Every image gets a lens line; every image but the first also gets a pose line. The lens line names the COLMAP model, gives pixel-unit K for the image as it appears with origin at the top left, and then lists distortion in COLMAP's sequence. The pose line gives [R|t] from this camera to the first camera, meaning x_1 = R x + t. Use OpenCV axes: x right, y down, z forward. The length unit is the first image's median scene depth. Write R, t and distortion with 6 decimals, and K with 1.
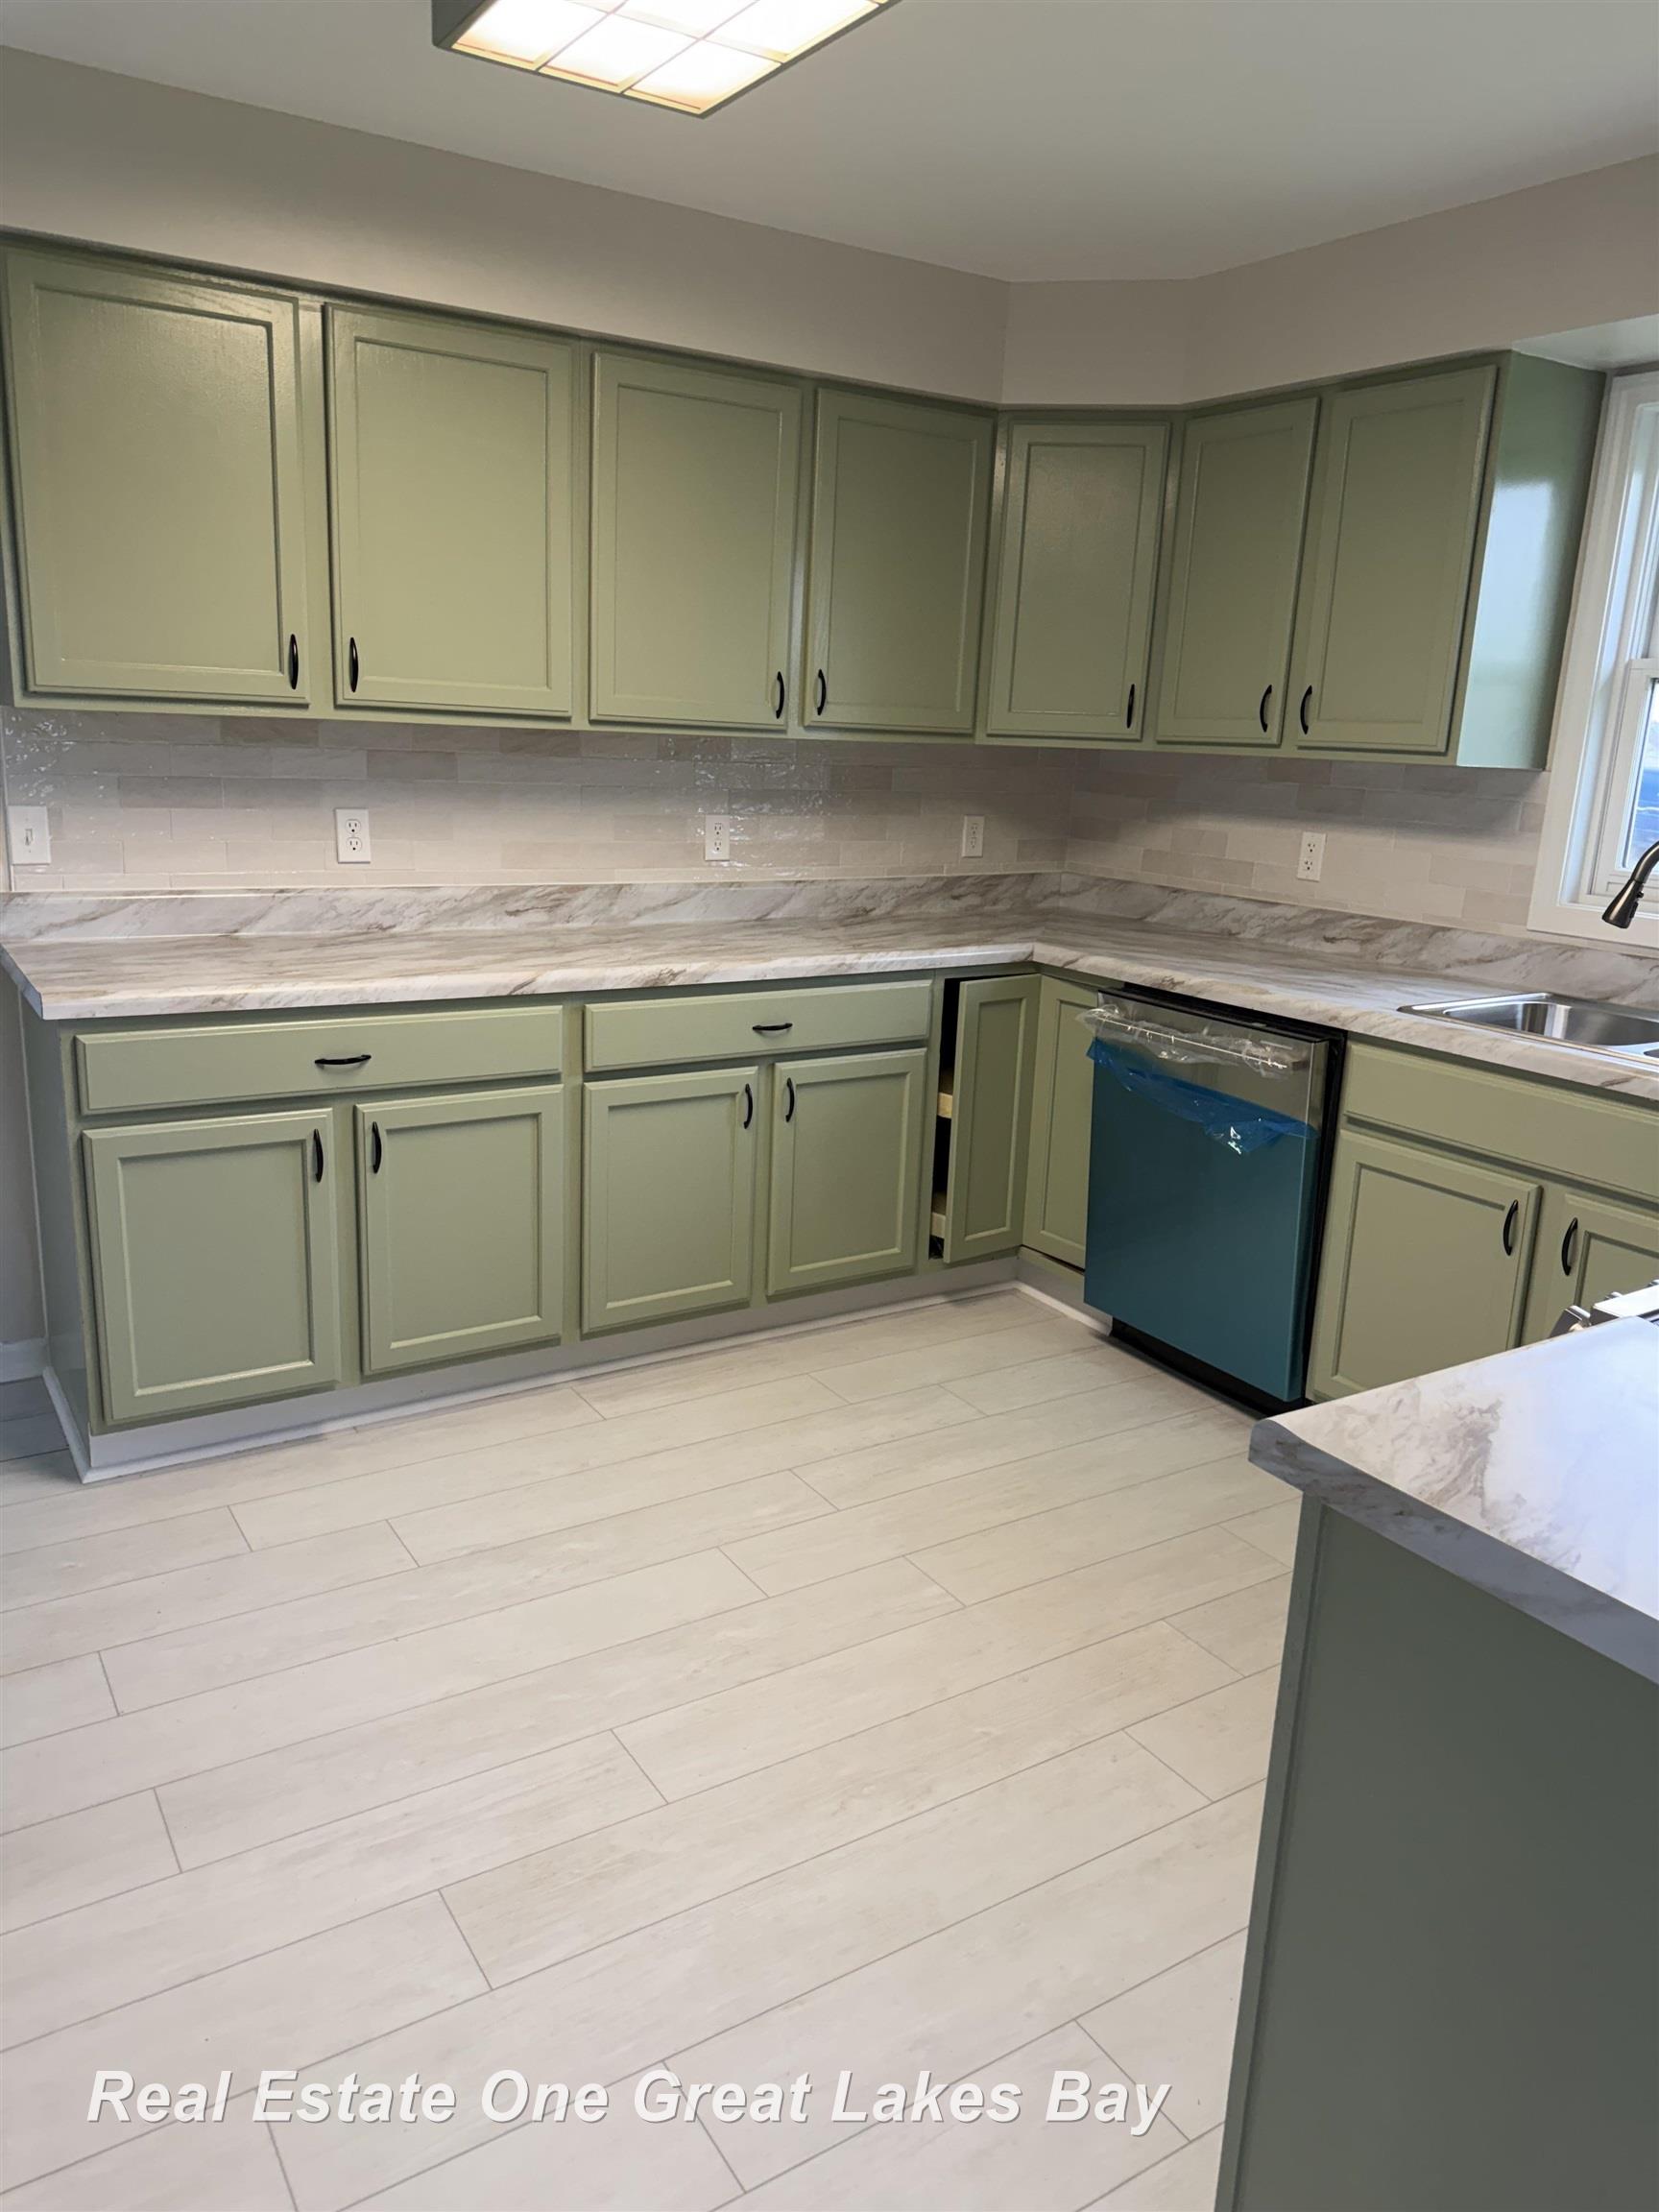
lens RADIAL K [[1565.7, 0, 826.6], [0, 1565.7, 1111.8], [0, 0, 1]] dist [0.183261, -0.365699]
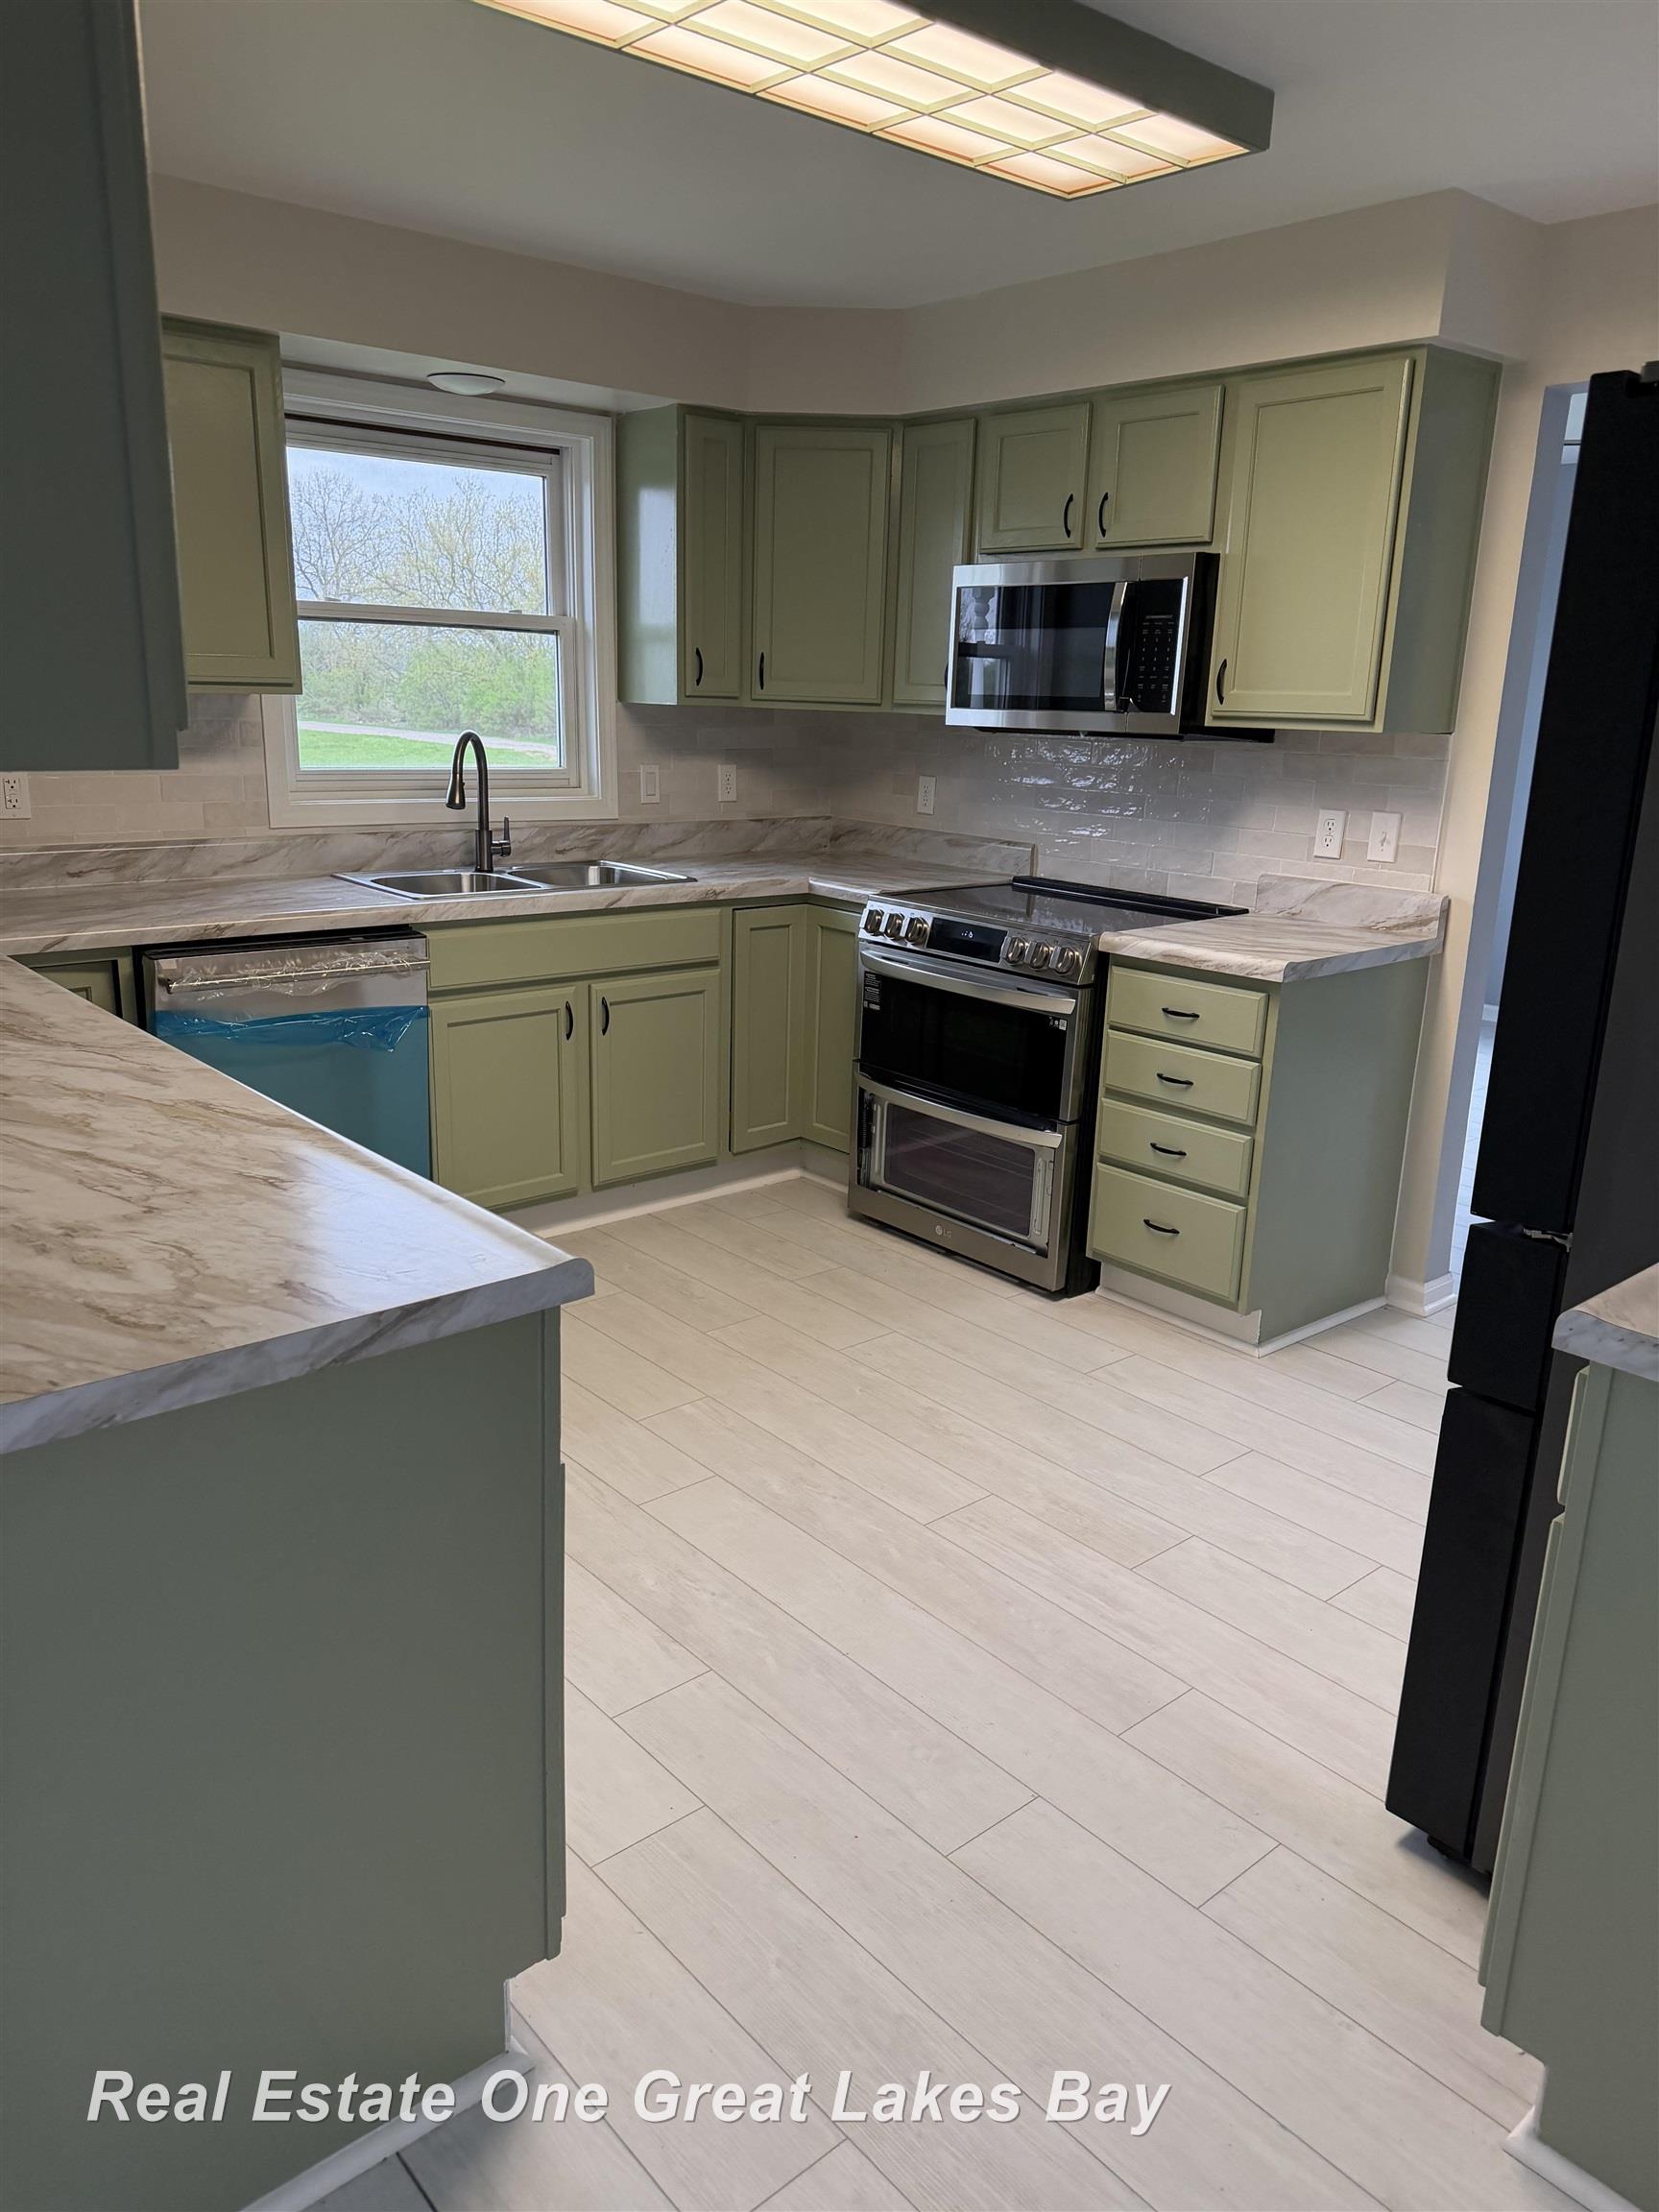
lens RADIAL K [[1565.7, 0, 826.6], [0, 1565.7, 1111.8], [0, 0, 1]] dist [0.183261, -0.365699]
pose [[-0.140699, -0.309450, 0.940449, -1.020837], [0.210609, 0.918802, 0.333836, -0.291415], [-0.967392, 0.245038, -0.064102, 0.922989]]
